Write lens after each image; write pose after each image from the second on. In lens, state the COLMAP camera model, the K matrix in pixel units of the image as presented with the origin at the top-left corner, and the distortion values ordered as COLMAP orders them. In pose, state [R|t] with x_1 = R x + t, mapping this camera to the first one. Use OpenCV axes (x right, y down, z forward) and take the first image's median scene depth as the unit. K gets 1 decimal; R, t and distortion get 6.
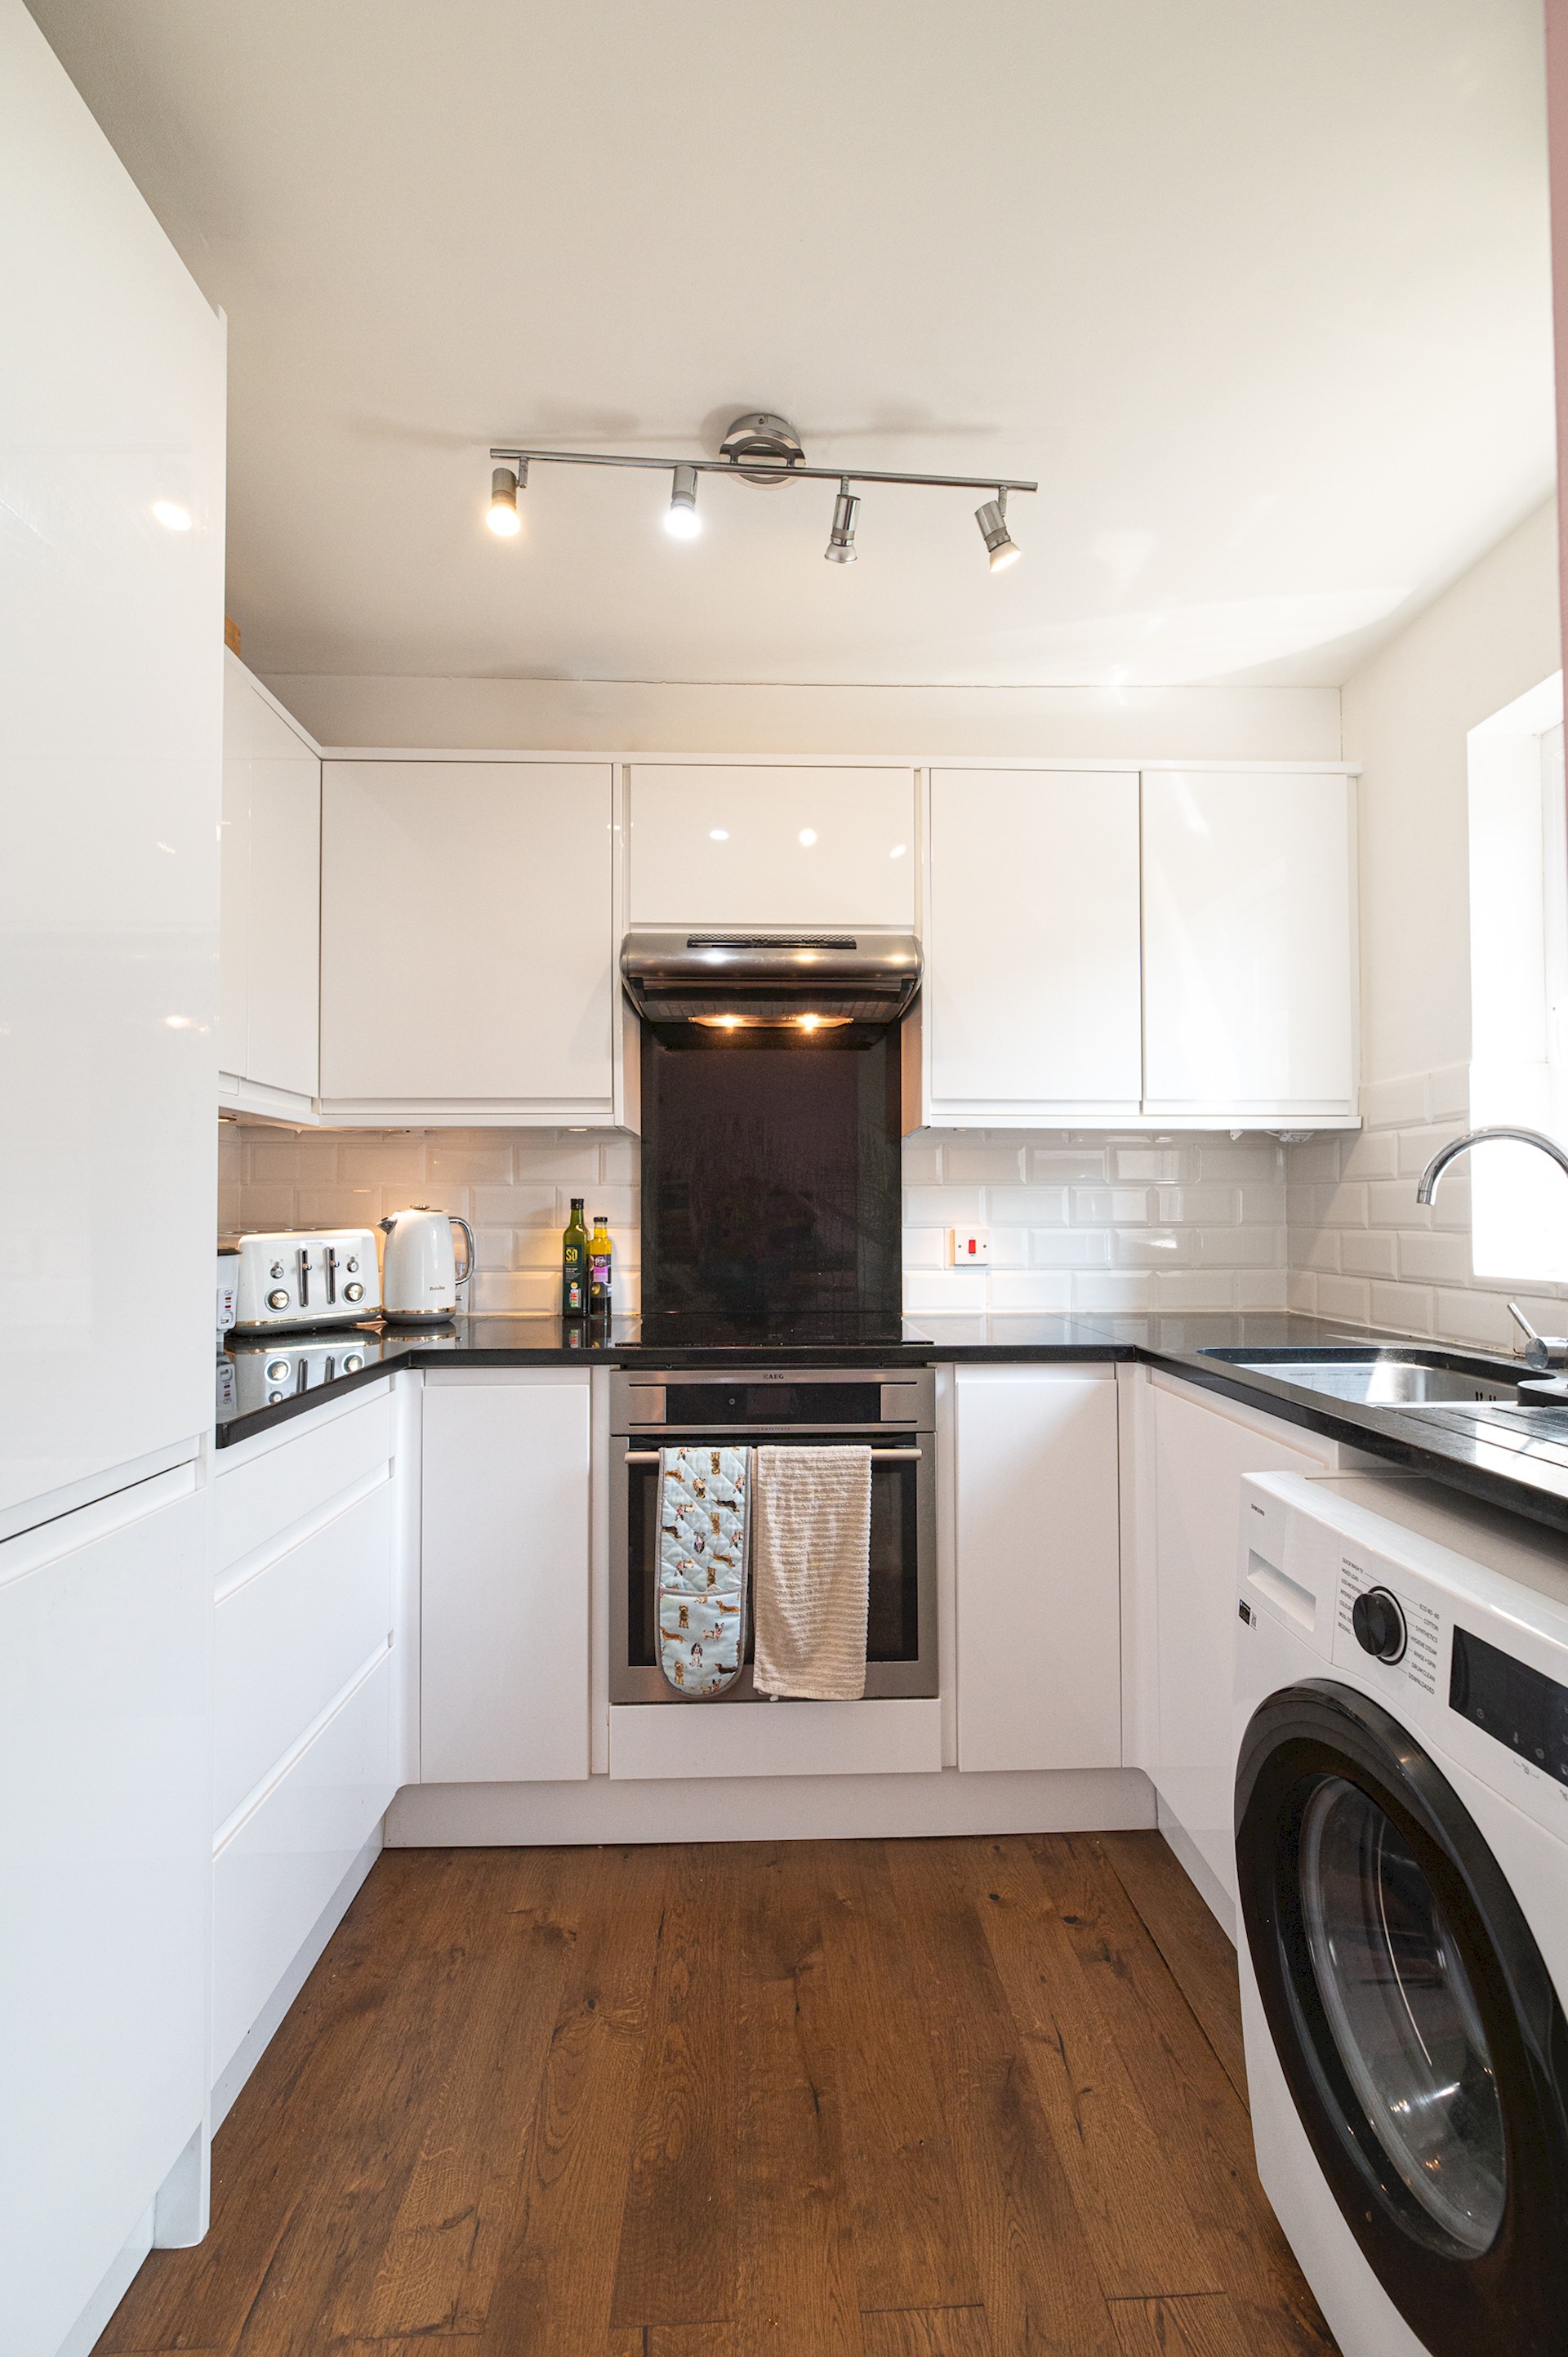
lens RADIAL K [[1022.3, 0, 792.7], [0, 1022.3, 1180.1], [0, 0, 1]] dist [-0.000337, -0.001106]
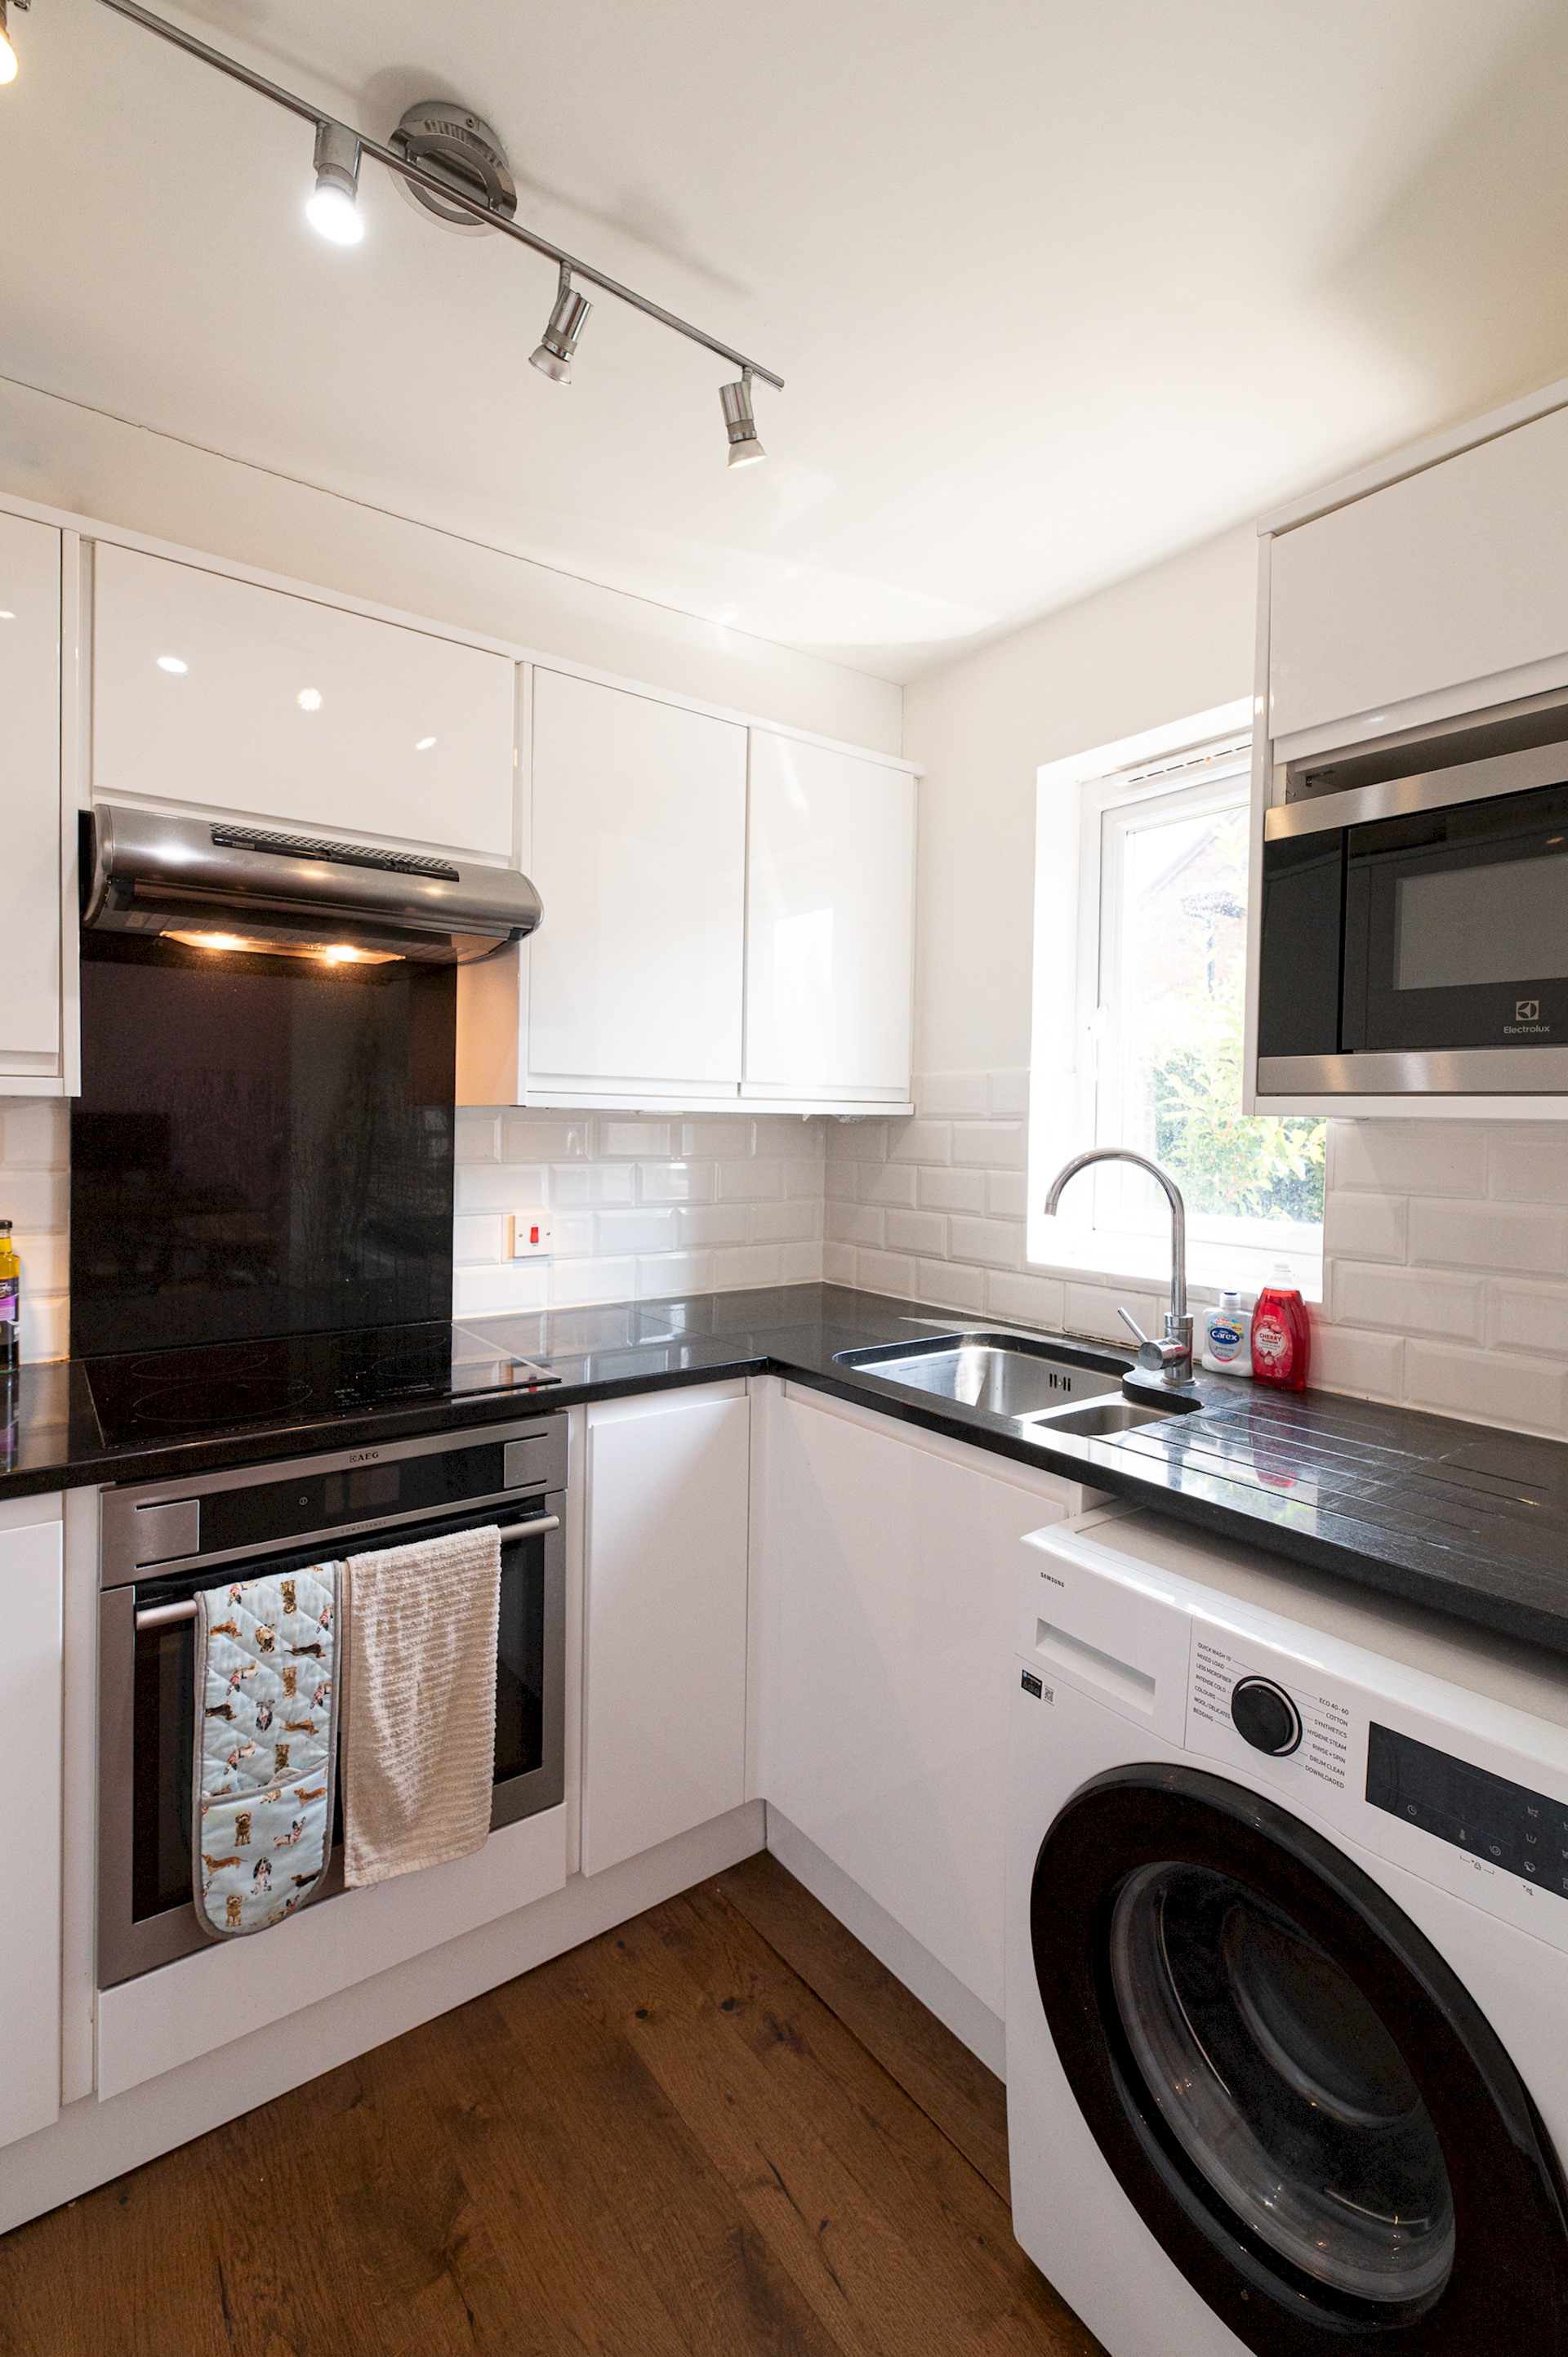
lens RADIAL K [[1037.9, 0, 771.1], [0, 1037.9, 1126.0], [0, 0, 1]] dist [0.000030, 0.000202]
pose [[0.823609, 0.008173, 0.567100, -0.202140], [-0.033409, 0.998859, 0.034125, -0.081503], [-0.566174, -0.047052, 0.822942, 0.224499]]
